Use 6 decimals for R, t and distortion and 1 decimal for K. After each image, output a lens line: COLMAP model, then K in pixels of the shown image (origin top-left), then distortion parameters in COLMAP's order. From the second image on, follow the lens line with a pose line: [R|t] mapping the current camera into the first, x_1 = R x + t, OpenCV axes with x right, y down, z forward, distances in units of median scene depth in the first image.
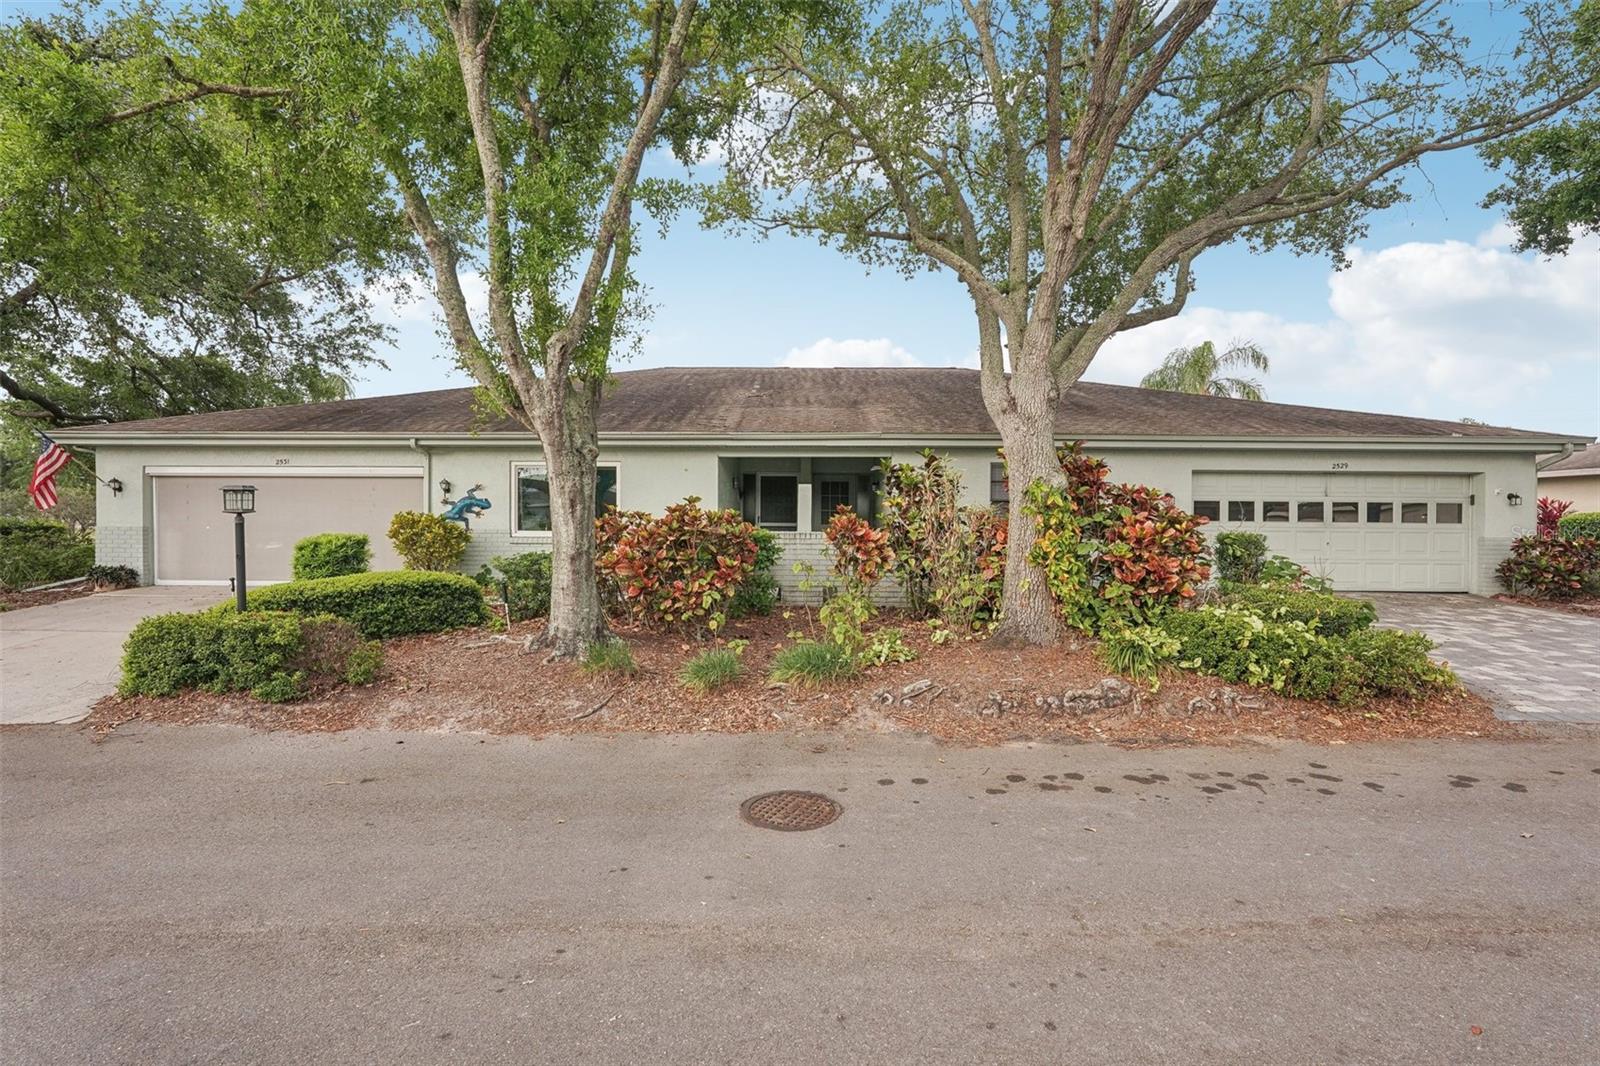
lens RADIAL K [[723.4, 0, 804.2], [0, 723.4, 520.4], [0, 0, 1]] dist [-0.014194, 0.008613]
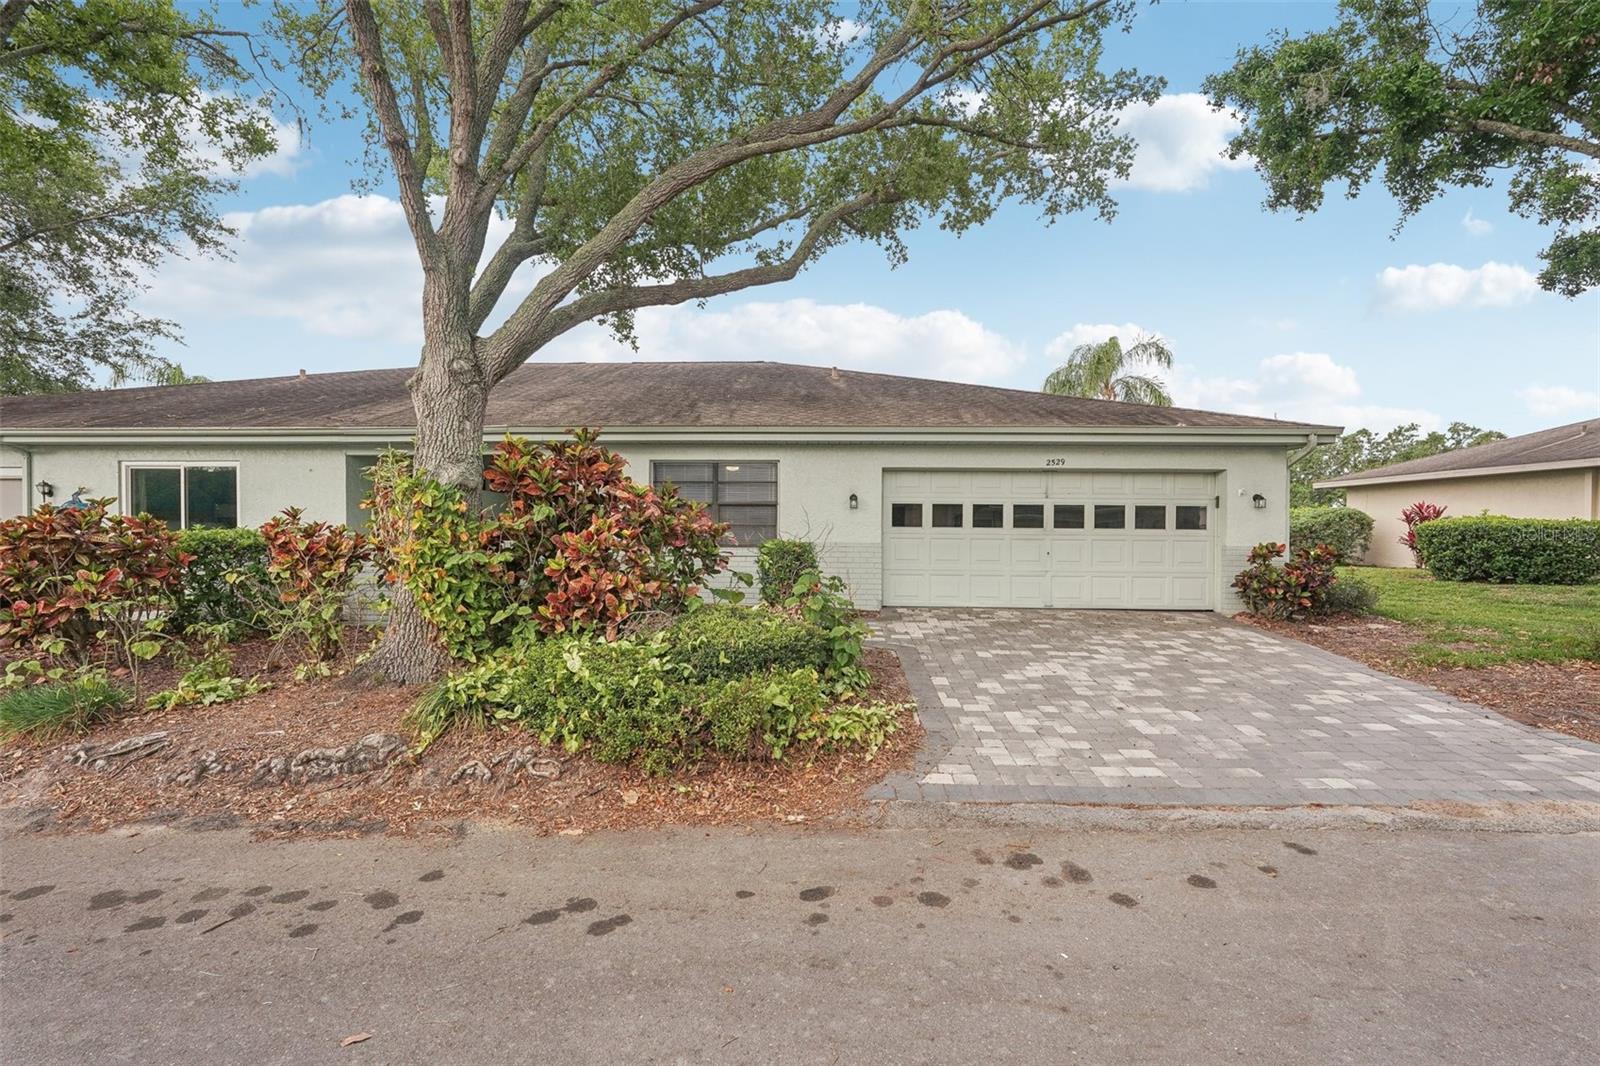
lens RADIAL K [[725.8, 0, 801.4], [0, 725.8, 530.2], [0, 0, 1]] dist [-0.013656, 0.007512]
pose [[0.999708, -0.000943, -0.024129, 0.713906], [0.000961, 0.999999, 0.000742, 0.005918], [0.024128, -0.000765, 0.999709, 0.208200]]
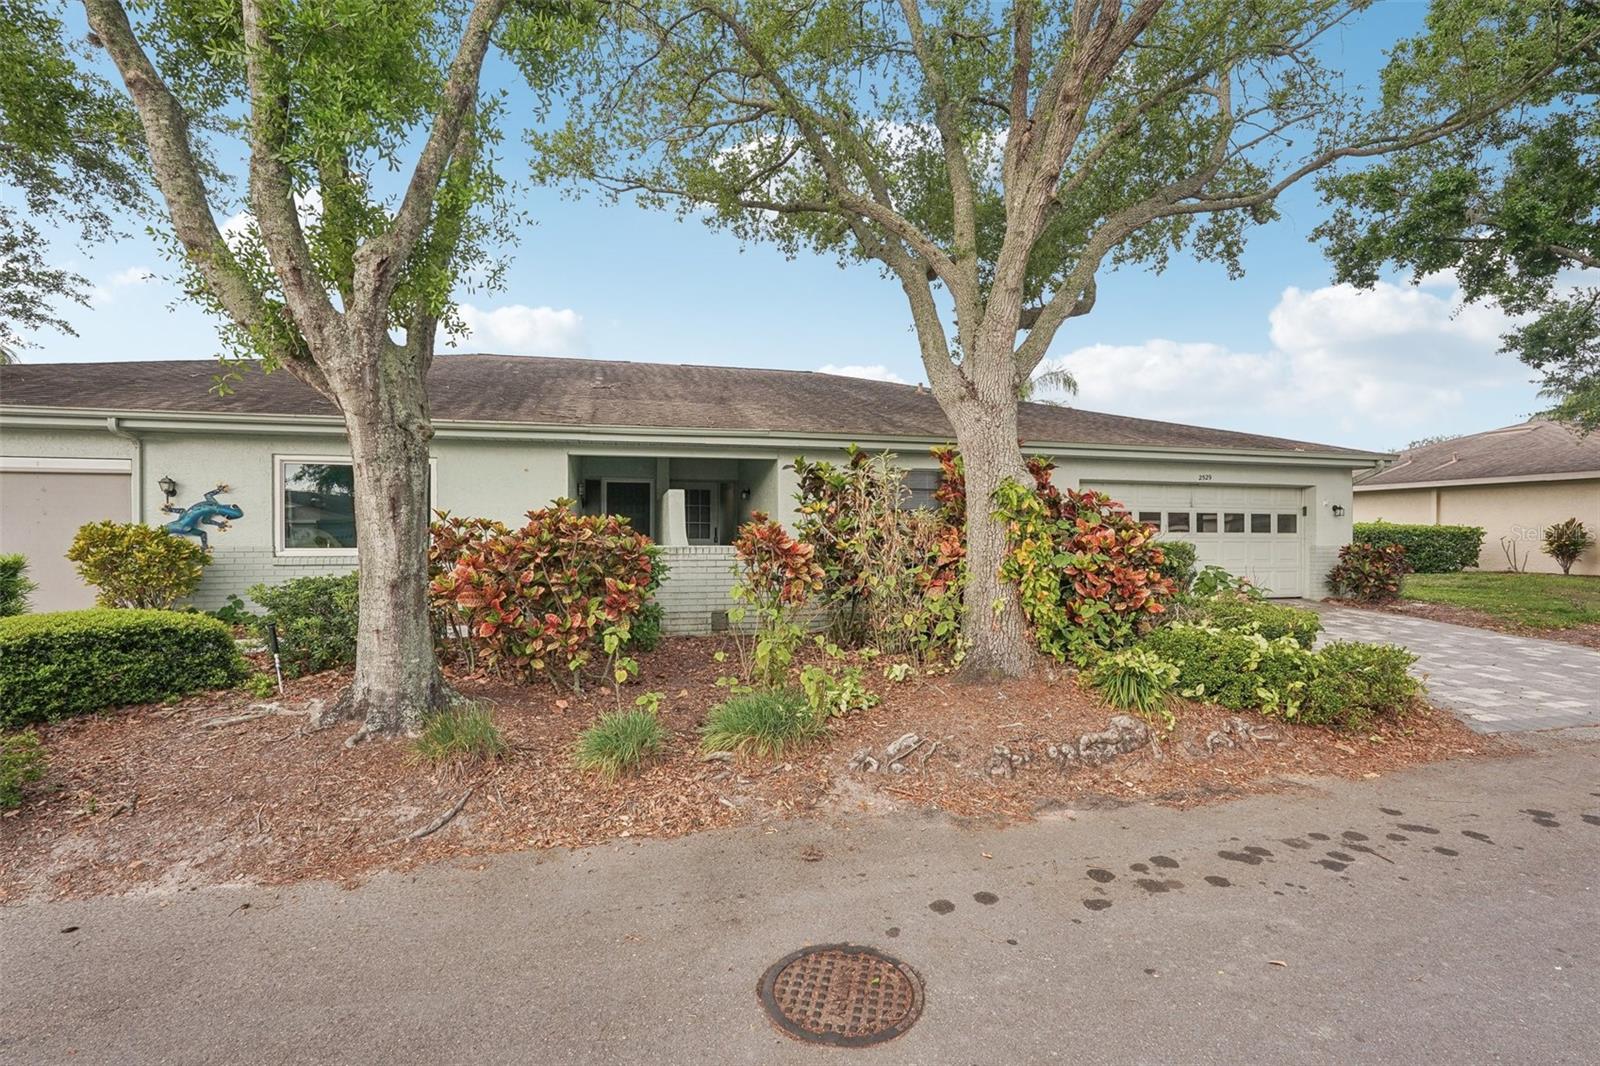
lens RADIAL K [[724.7, 0, 802.3], [0, 724.7, 536.1], [0, 0, 1]] dist [-0.012398, 0.007854]
pose [[0.966499, -0.005057, 0.256620, -0.116171], [0.005376, 0.999985, -0.000545, 0.008019], [-0.256613, 0.001906, 0.966512, 0.233150]]
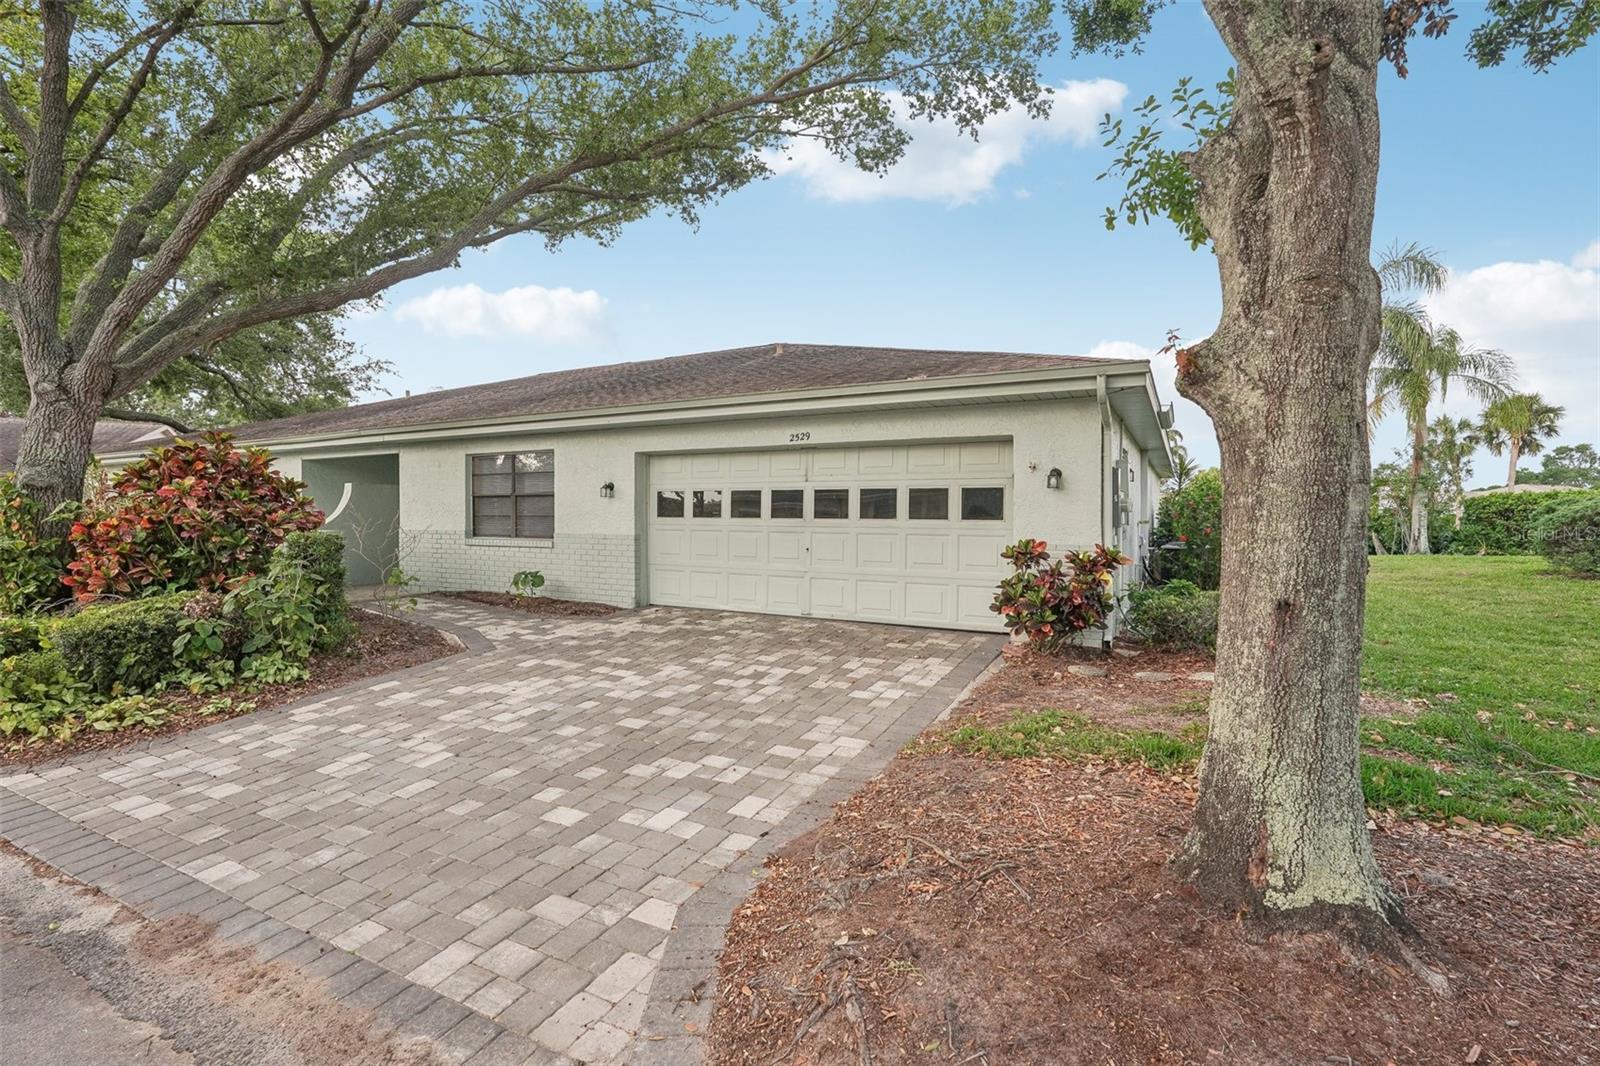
lens RADIAL K [[732.1, 0, 799.5], [0, 732.1, 518.4], [0, 0, 1]] dist [-0.015413, 0.007318]
pose [[0.888215, -0.002159, -0.459423, 1.637144], [0.001906, 0.999998, -0.001014, 0.004605], [0.459424, 0.000025, 0.888217, 0.579846]]
